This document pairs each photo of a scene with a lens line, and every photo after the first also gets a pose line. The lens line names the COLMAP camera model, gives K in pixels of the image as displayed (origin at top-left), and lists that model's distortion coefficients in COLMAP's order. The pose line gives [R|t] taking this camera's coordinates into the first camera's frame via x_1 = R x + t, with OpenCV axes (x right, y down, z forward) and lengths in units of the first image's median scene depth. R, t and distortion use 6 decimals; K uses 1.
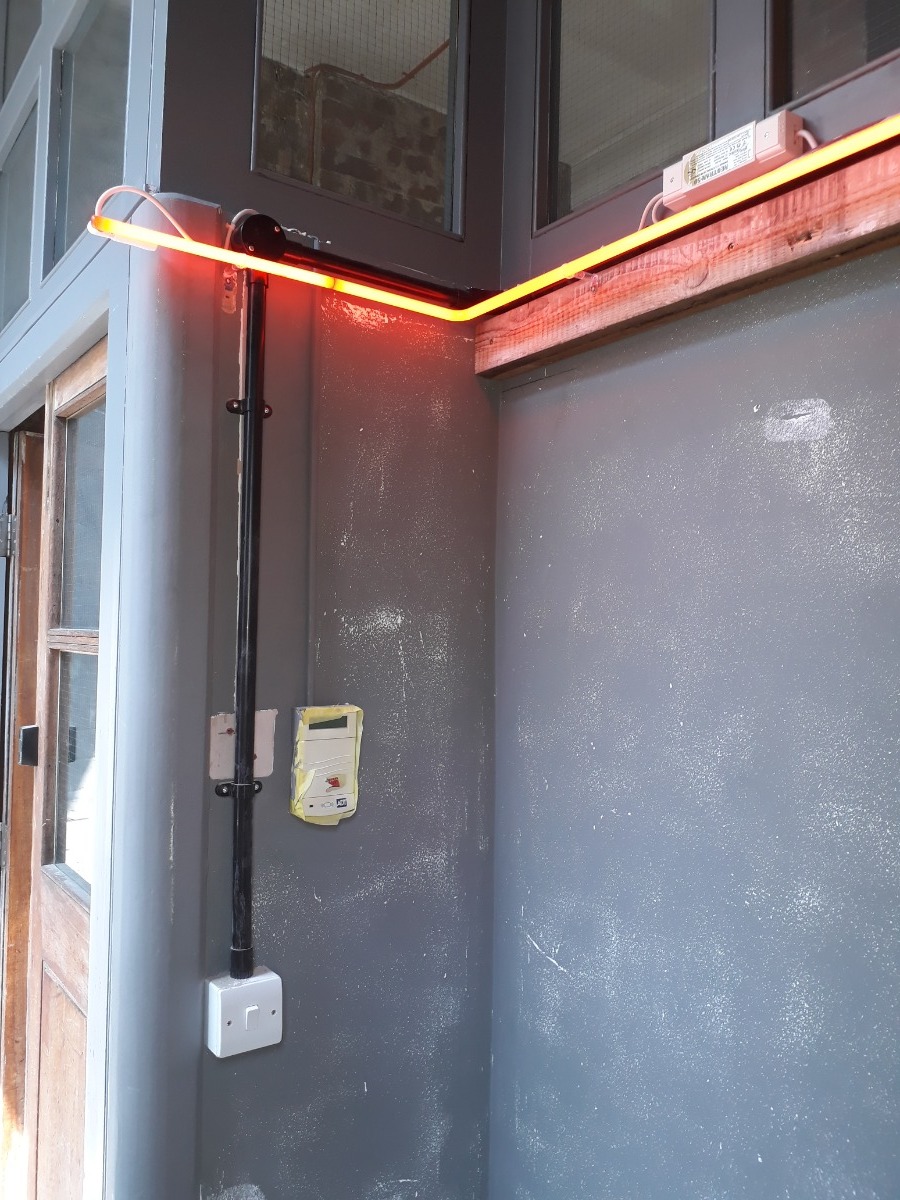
lens RADIAL K [[933.6, 0, 487.6], [0, 933.6, 605.3], [0, 0, 1]] dist [0.047071, -0.065419]
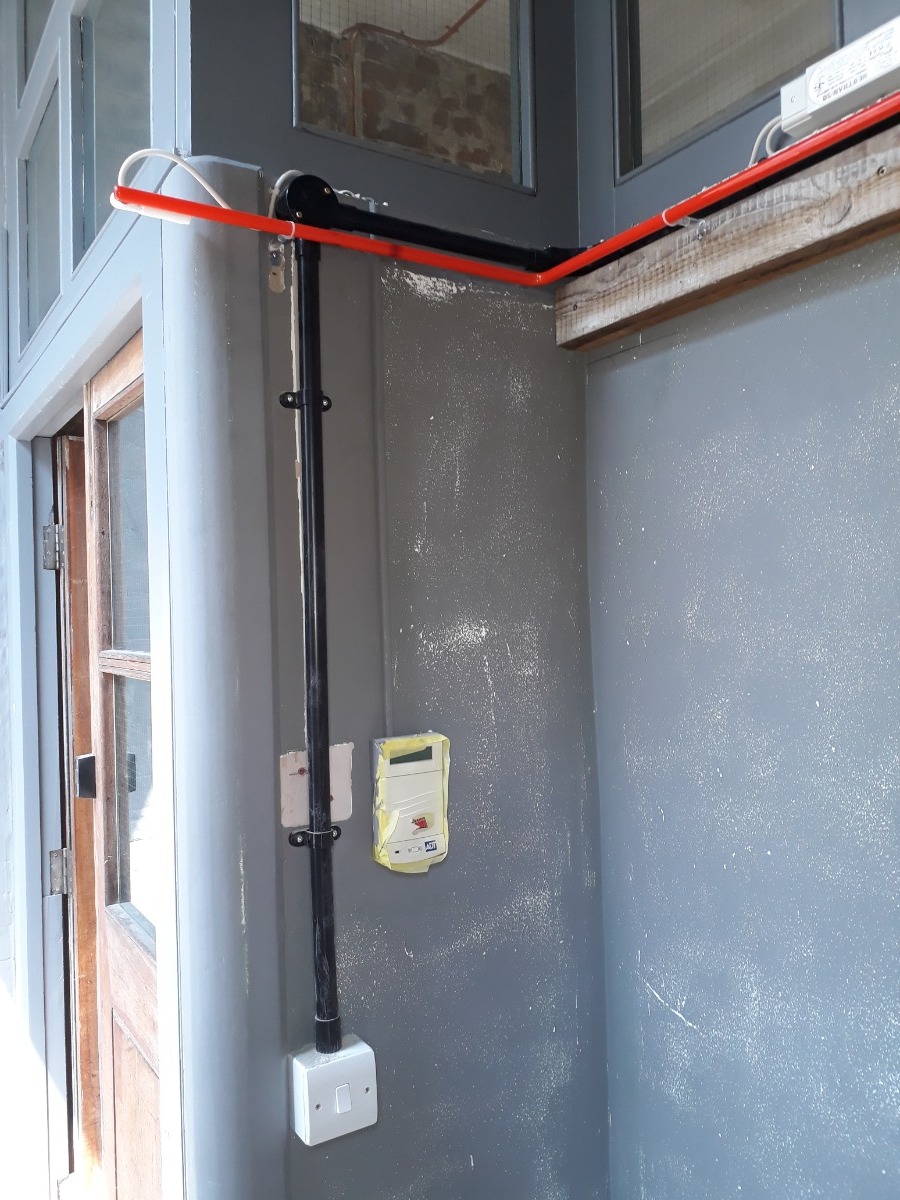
lens RADIAL K [[941.9, 0, 498.6], [0, 941.9, 600.1], [0, 0, 1]] dist [0.012053, -0.000271]
pose [[0.997869, -0.044356, -0.047857, -0.039805], [0.045270, 0.998809, 0.018194, -0.031642], [0.046993, -0.020322, 0.998688, 0.125820]]
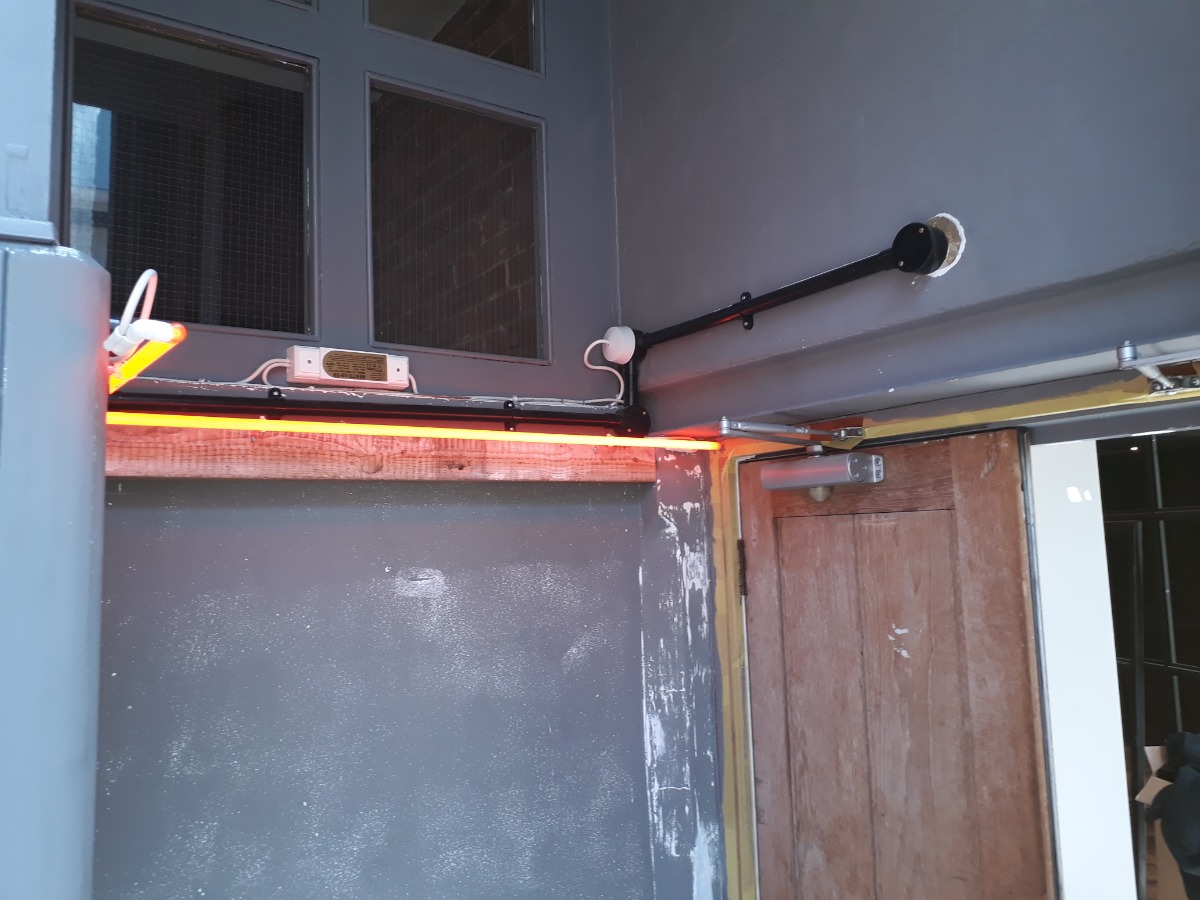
lens RADIAL K [[932.9, 0, 600.0], [0, 932.9, 450.0], [0, 0, 1]] dist [-0.039398, -0.006198]
pose [[0.050032, 0.088673, 0.994803, -0.838922], [0.011649, 0.995931, -0.089360, -0.211908], [-0.998680, 0.016059, 0.048796, 0.525865]]
